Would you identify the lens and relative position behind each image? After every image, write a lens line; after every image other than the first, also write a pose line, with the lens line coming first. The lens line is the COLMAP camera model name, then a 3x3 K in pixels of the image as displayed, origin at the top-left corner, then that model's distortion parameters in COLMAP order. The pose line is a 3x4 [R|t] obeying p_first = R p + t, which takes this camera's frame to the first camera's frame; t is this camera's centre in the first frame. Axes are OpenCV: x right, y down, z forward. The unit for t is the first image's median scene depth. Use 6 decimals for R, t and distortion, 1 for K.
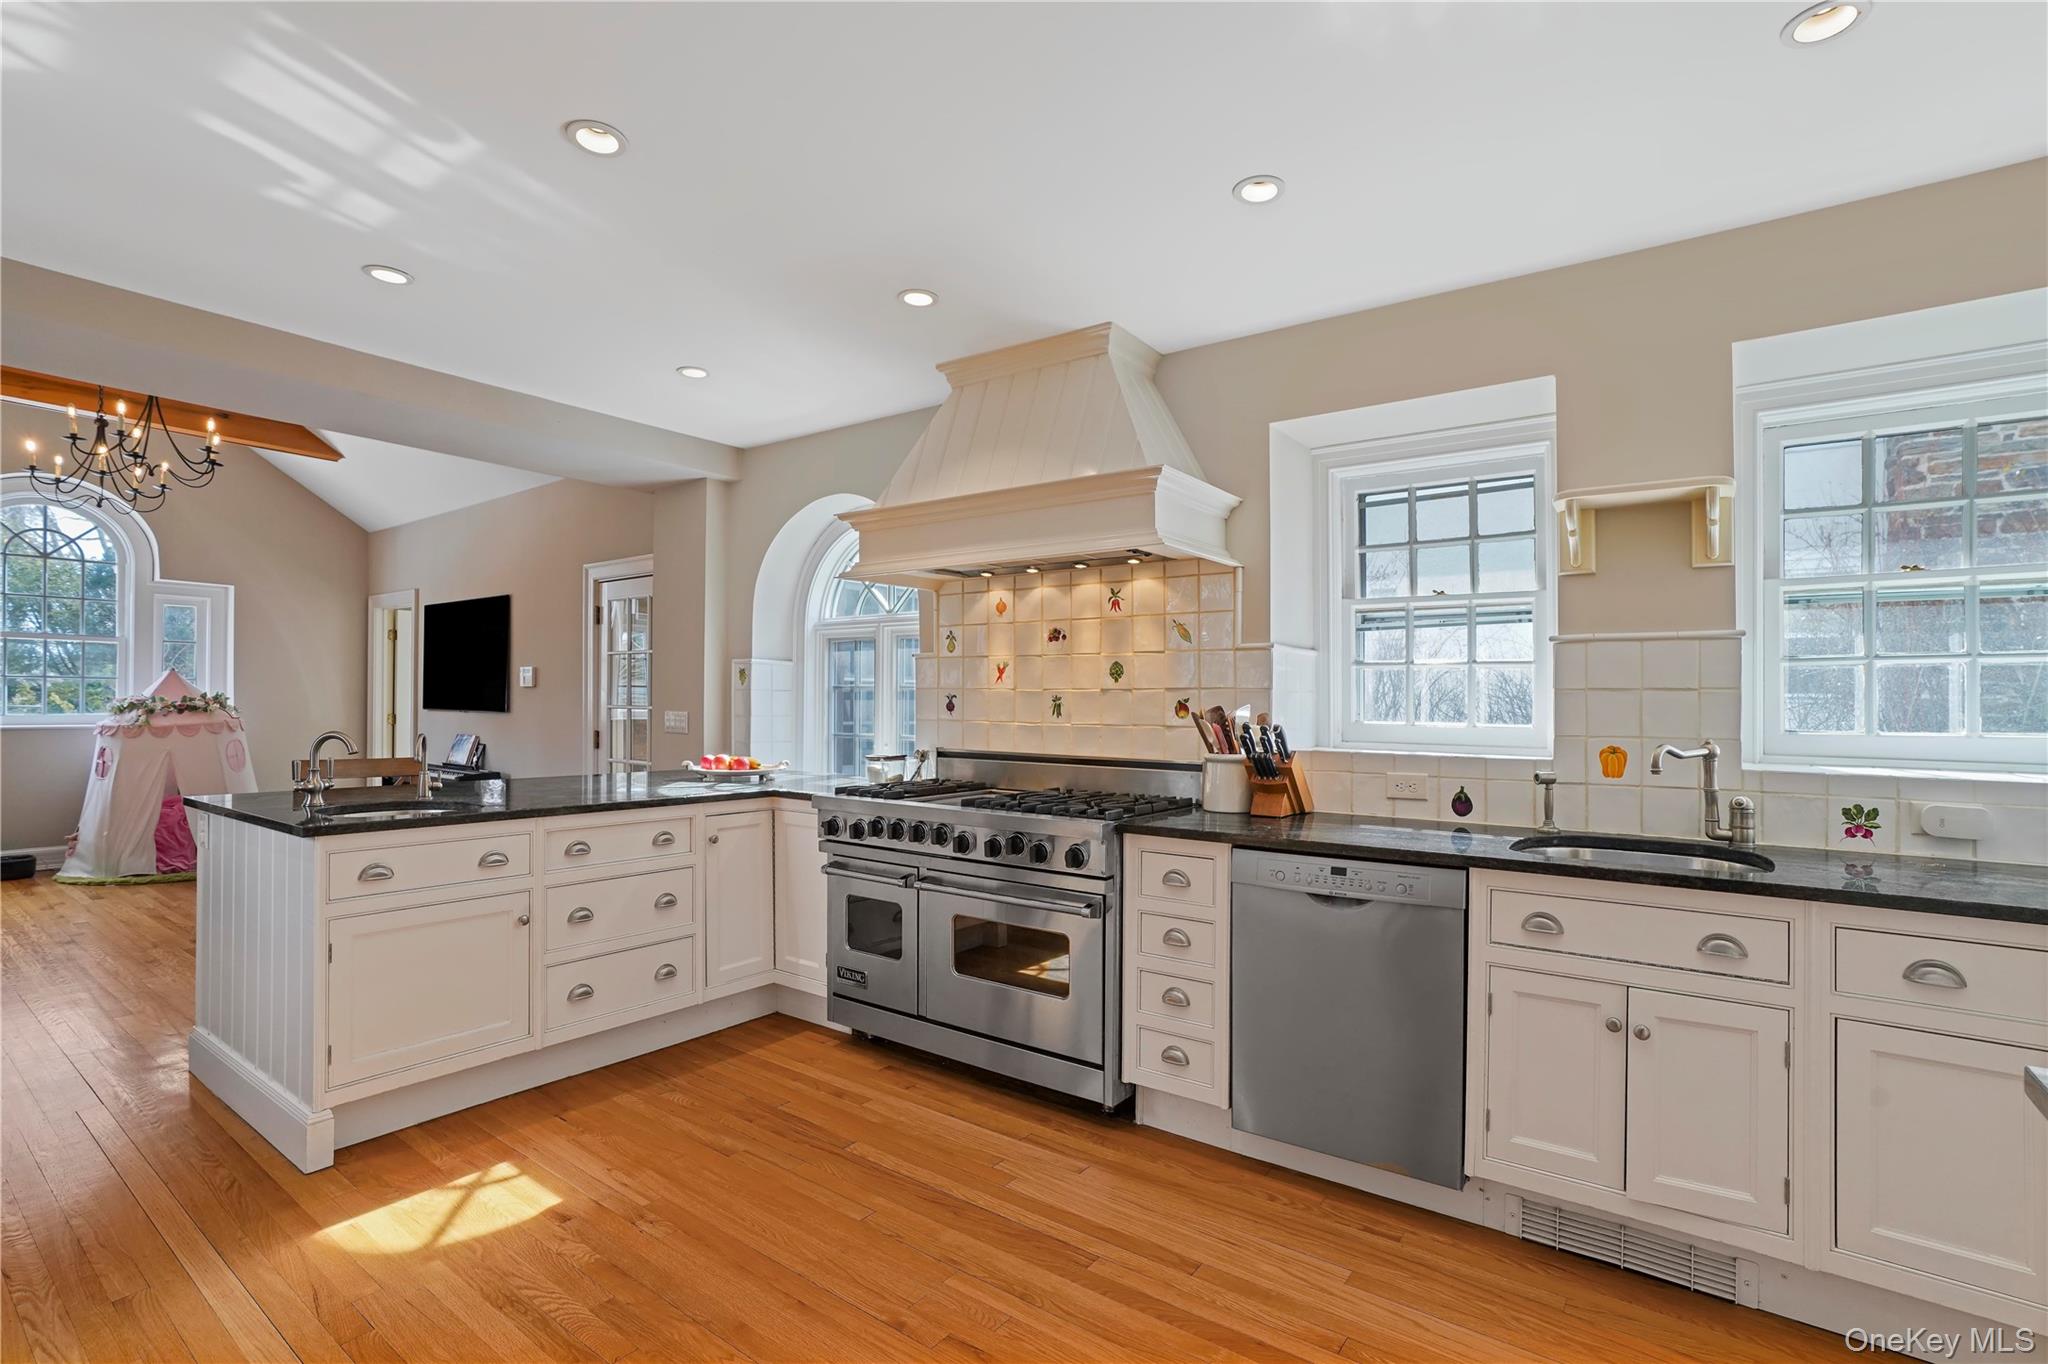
lens RADIAL K [[950.2, 0, 1038.7], [0, 950.2, 677.9], [0, 0, 1]] dist [-0.052757, 0.028145]
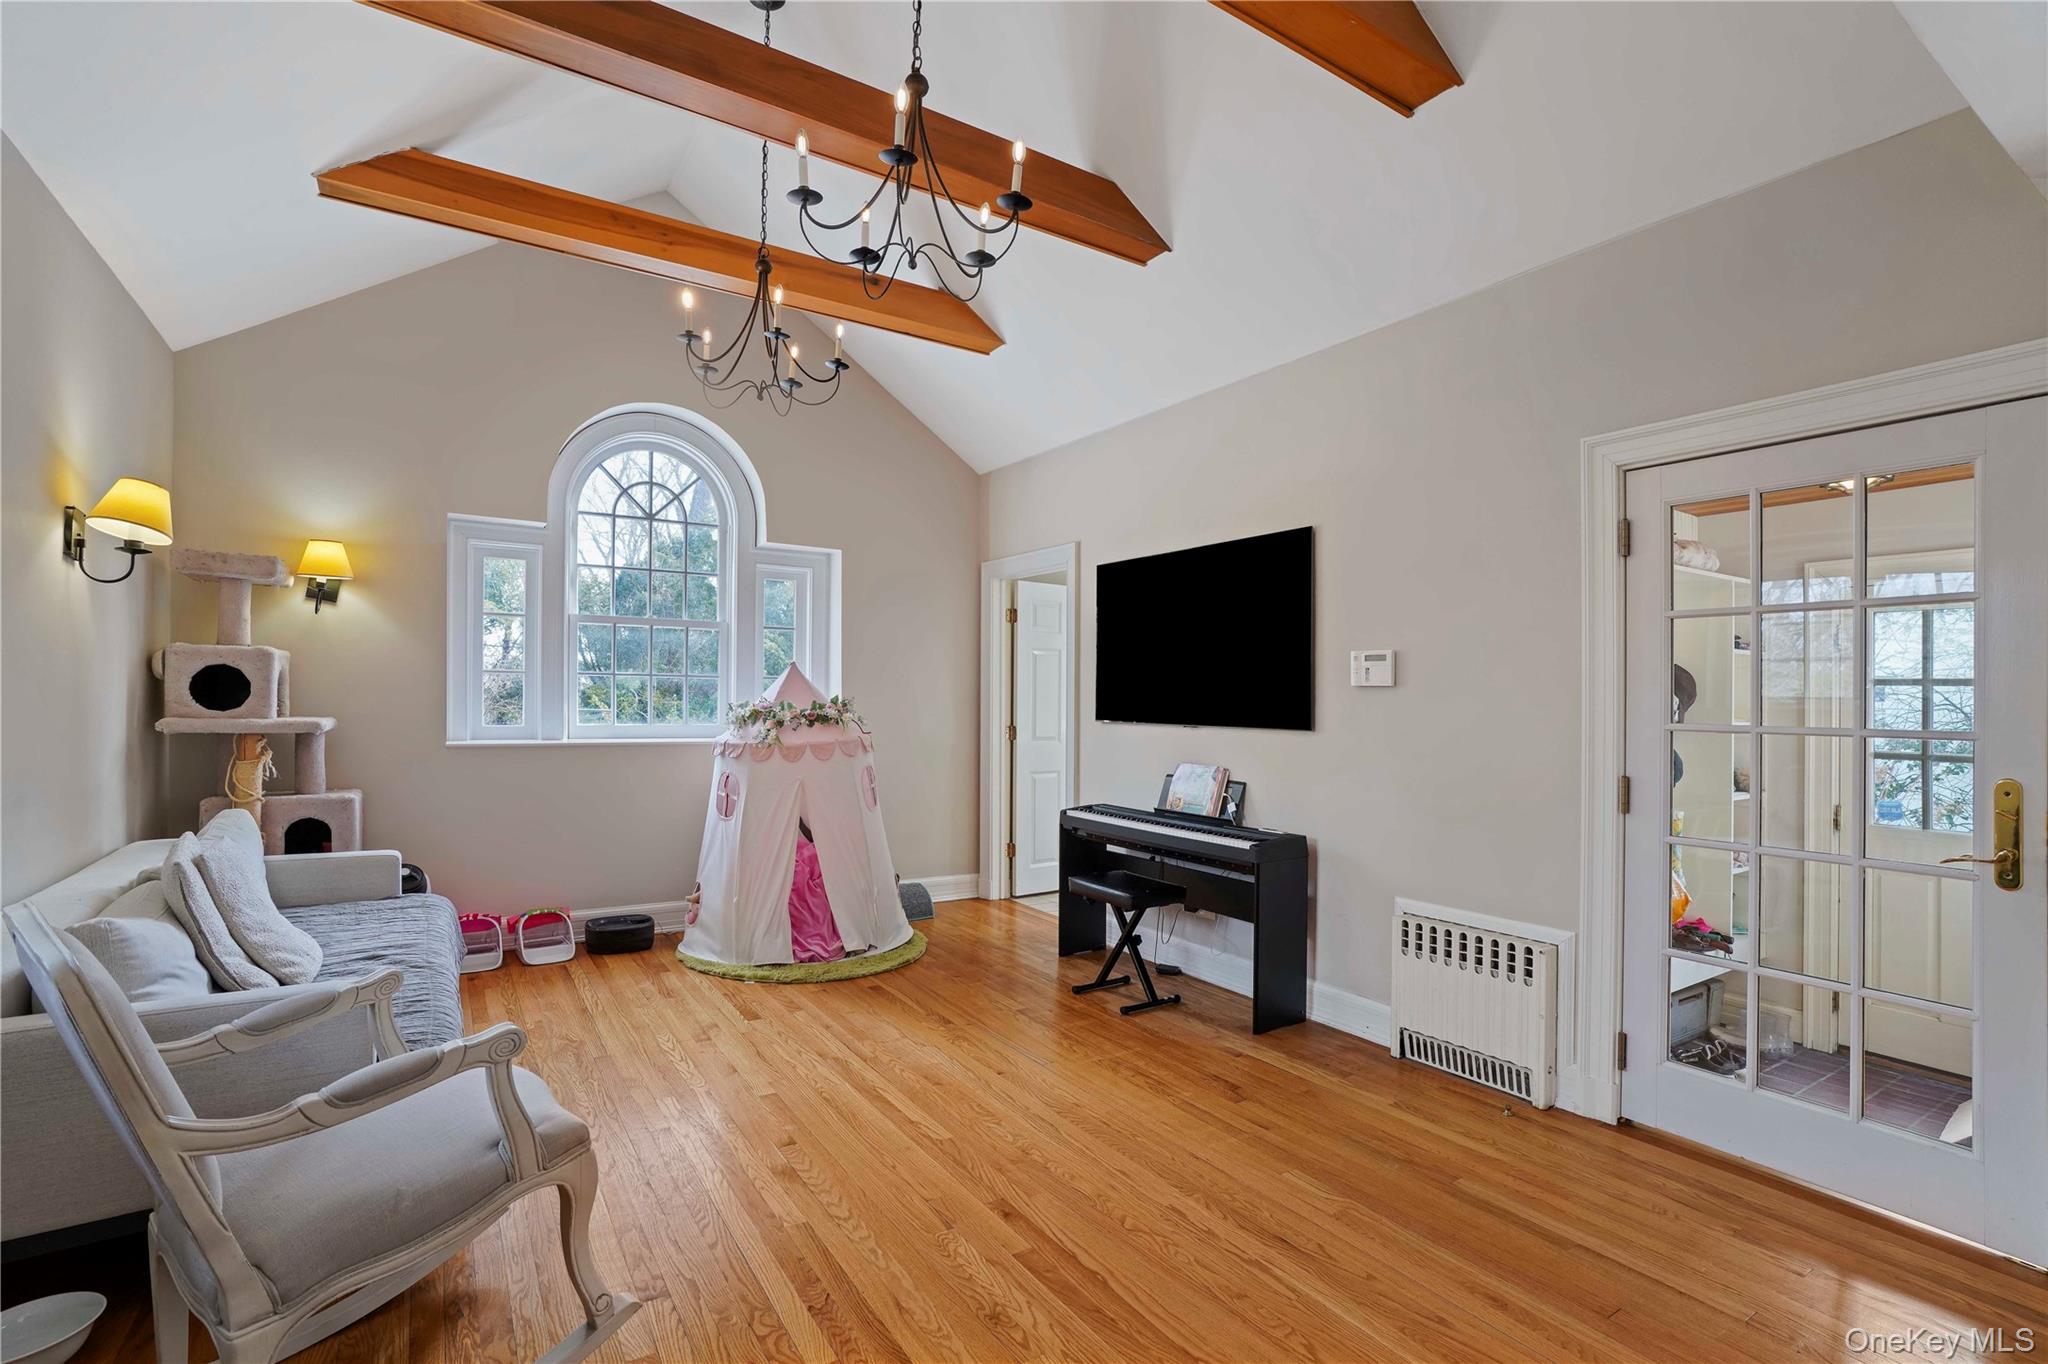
lens RADIAL K [[950.2, 0, 1038.7], [0, 950.2, 677.9], [0, 0, 1]] dist [-0.052757, 0.028145]
pose [[0.938971, -0.005682, -0.343950, -0.528198], [0.005311, 0.999984, -0.002020, 0.004608], [0.343956, 0.000070, 0.938986, 0.399678]]
